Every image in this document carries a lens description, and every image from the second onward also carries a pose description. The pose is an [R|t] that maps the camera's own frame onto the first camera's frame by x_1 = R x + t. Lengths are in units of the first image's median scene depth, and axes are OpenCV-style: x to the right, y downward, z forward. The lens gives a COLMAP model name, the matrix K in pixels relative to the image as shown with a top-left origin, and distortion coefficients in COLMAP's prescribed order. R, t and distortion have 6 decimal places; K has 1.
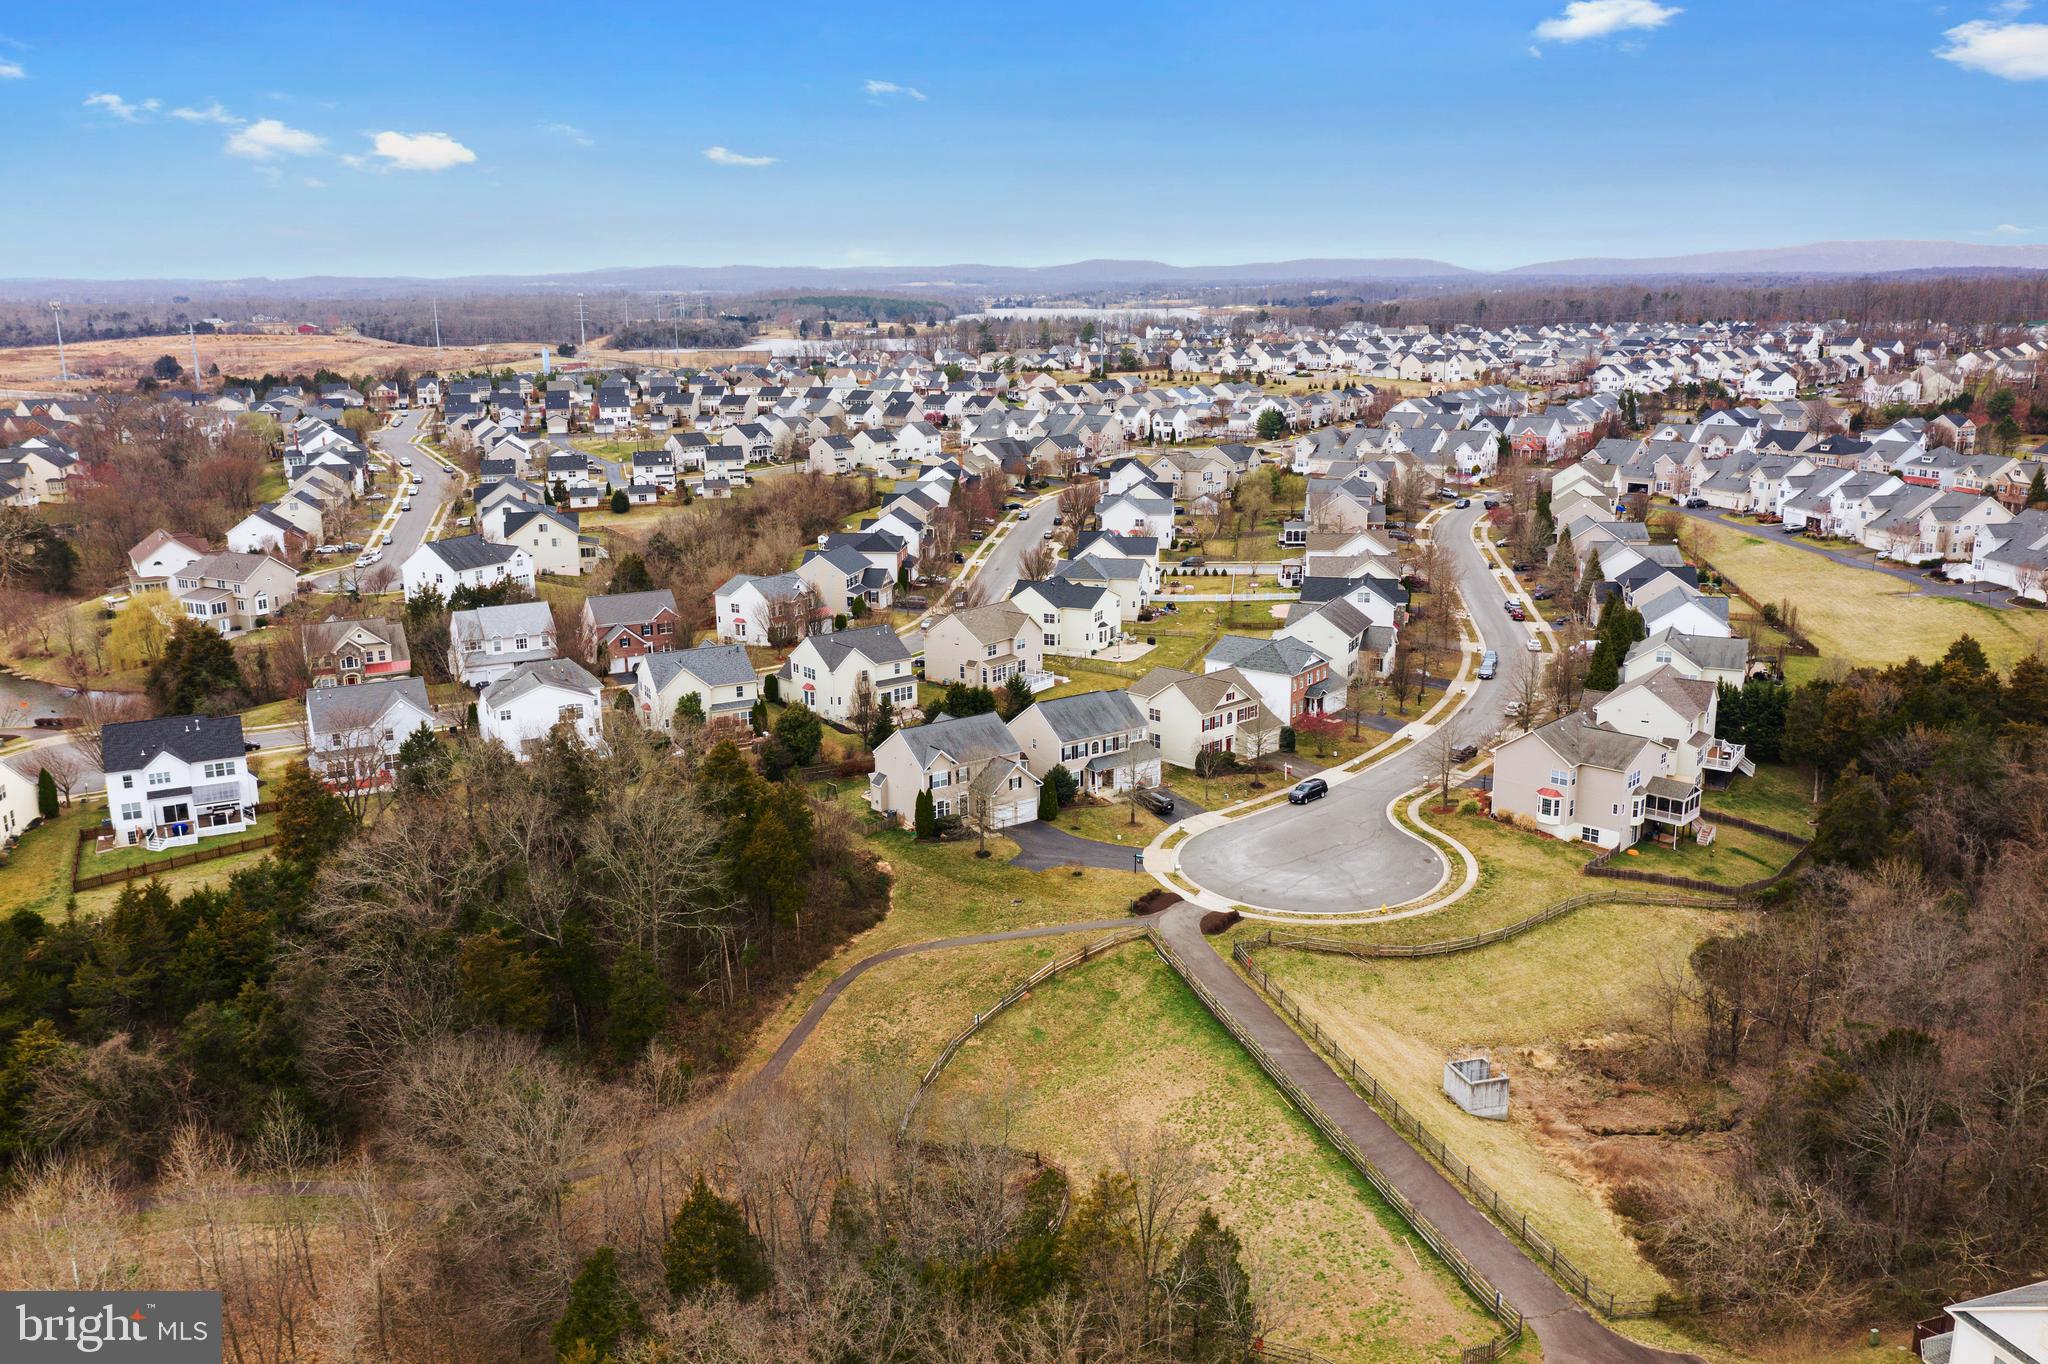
lens RADIAL K [[1624.6, 0, 1032.6], [0, 1624.6, 682.3], [0, 0, 1]] dist [-0.014522, 0.008541]
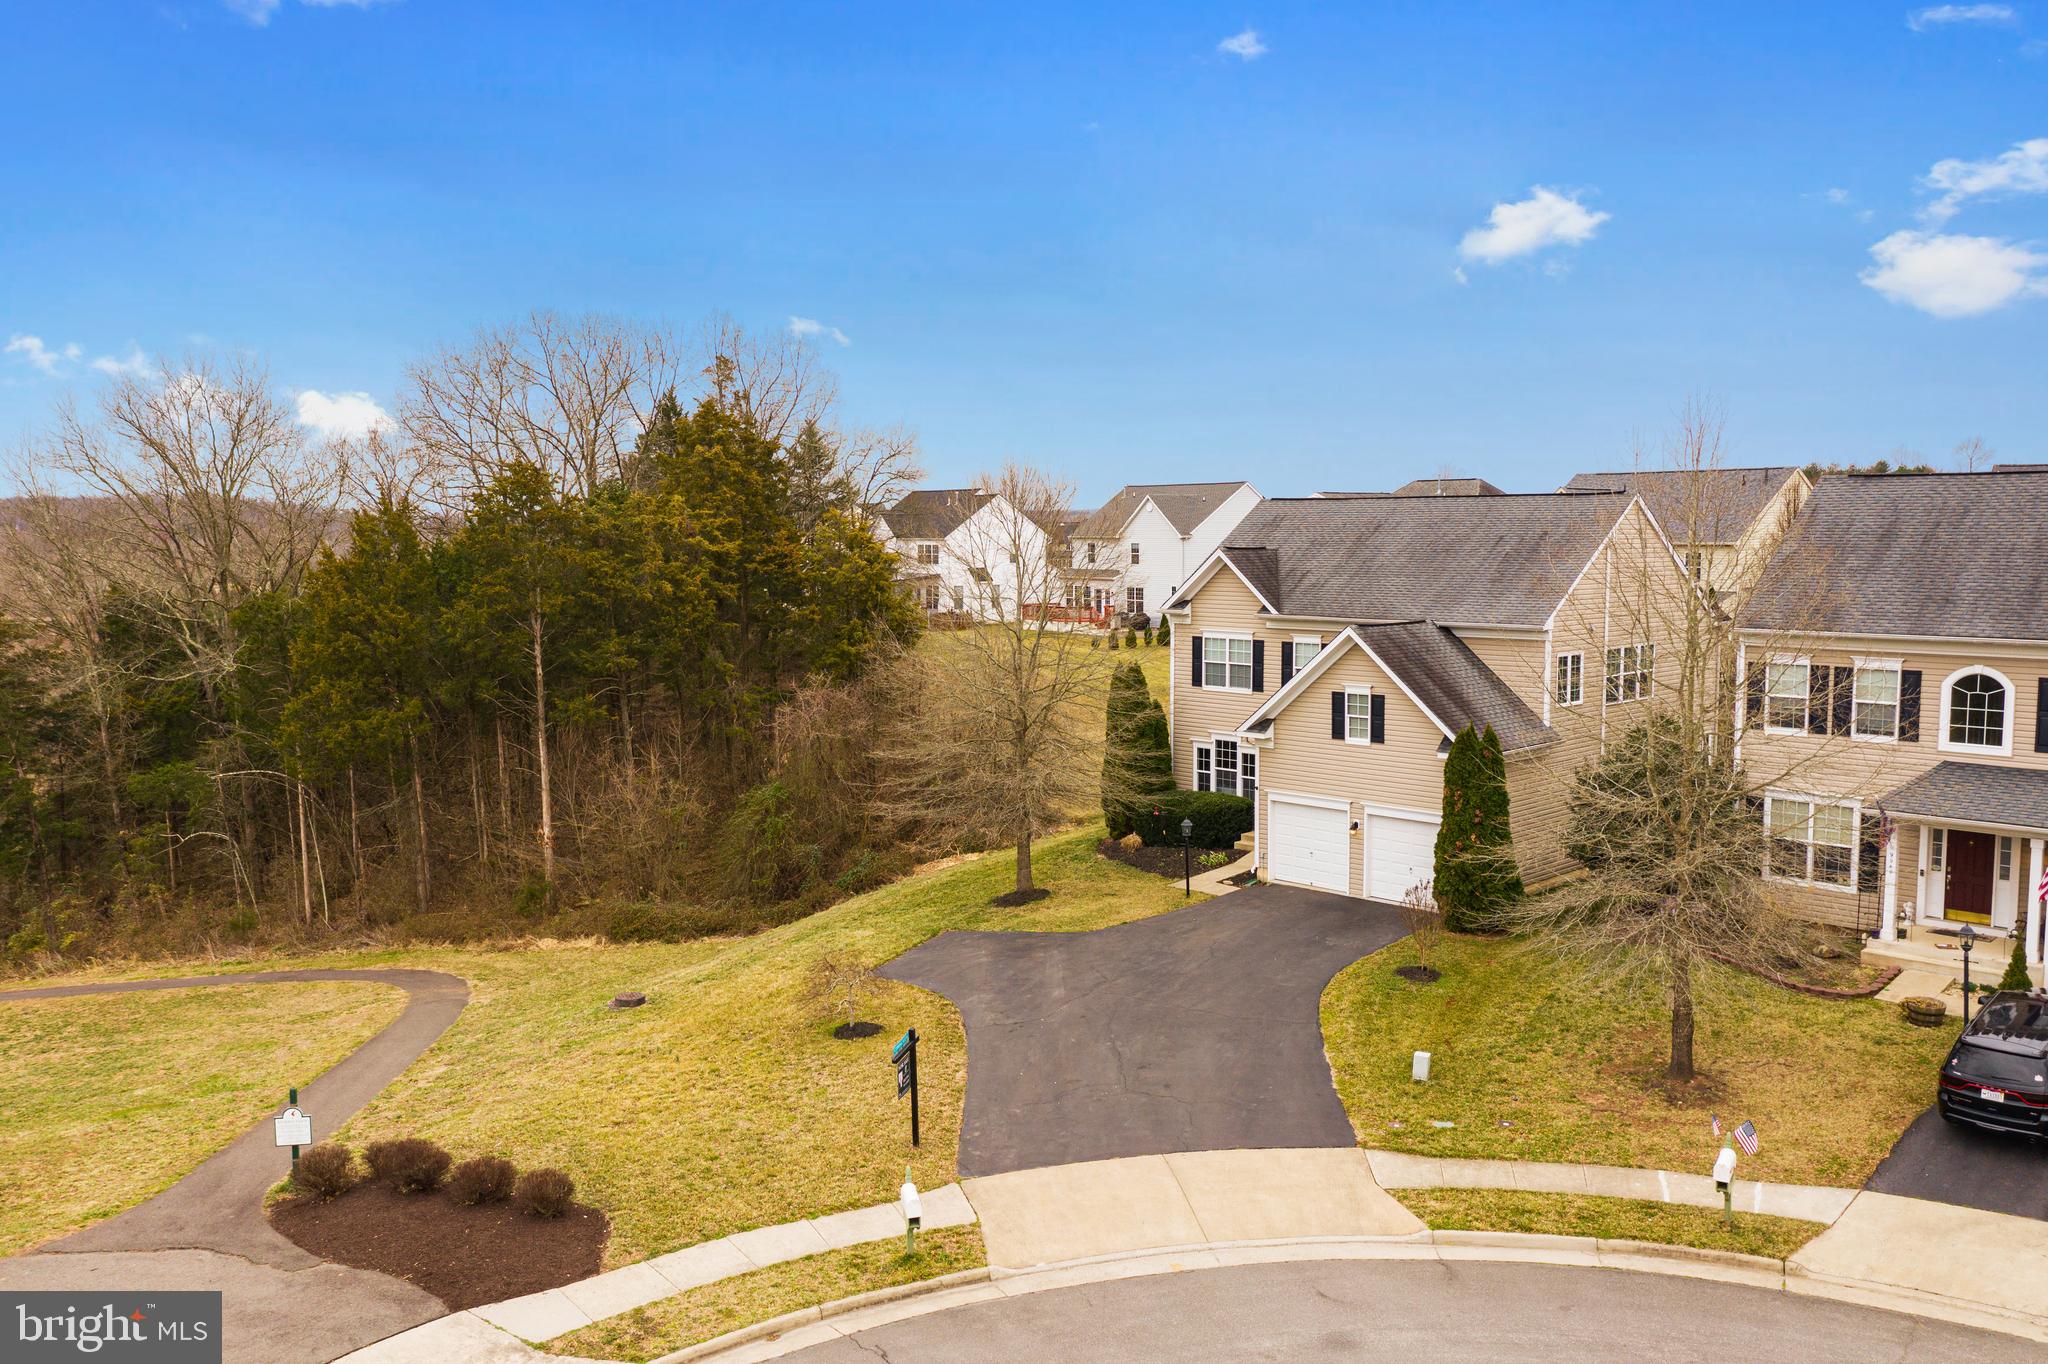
lens RADIAL K [[1624.6, 0, 1020.4], [0, 1624.6, 686.3], [0, 0, 1]] dist [-0.014522, 0.008541]
pose [[0.155845, 0.103307, -0.982364, 0.215134], [-0.233150, 0.970263, 0.065046, 0.054503], [0.959871, 0.218901, 0.175297, 0.921114]]
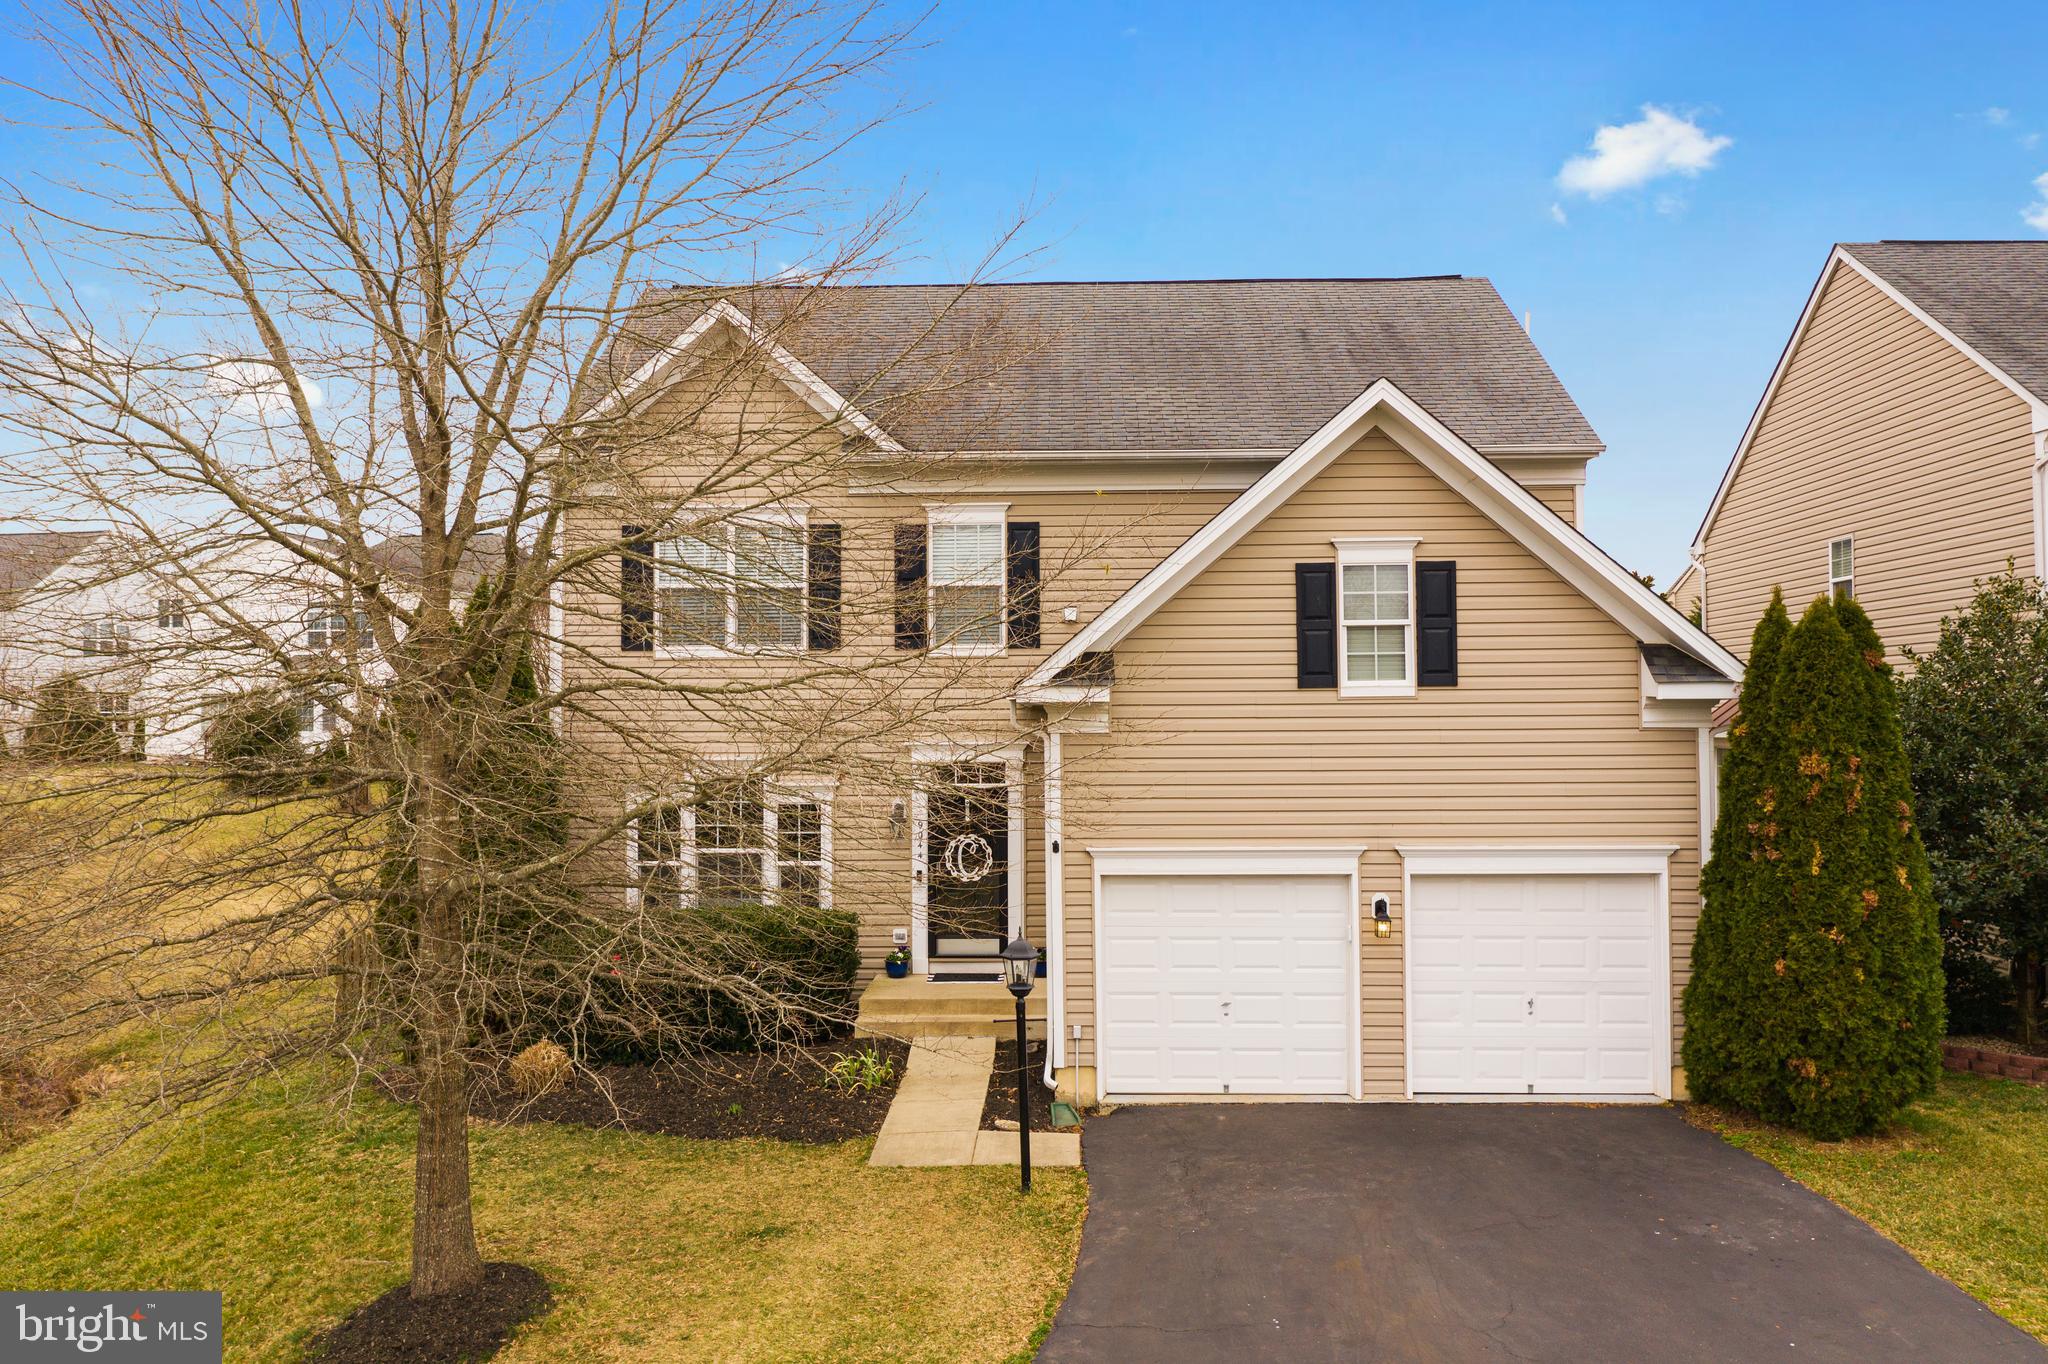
lens RADIAL K [[1624.6, 0, 1021.4], [0, 1624.6, 680.9], [0, 0, 1]] dist [-0.014522, 0.008541]
pose [[0.795926, -0.011012, -0.605294, 0.028895], [-0.147476, 0.966188, -0.211500, 0.088341], [0.587157, 0.257605, 0.767390, 0.929829]]
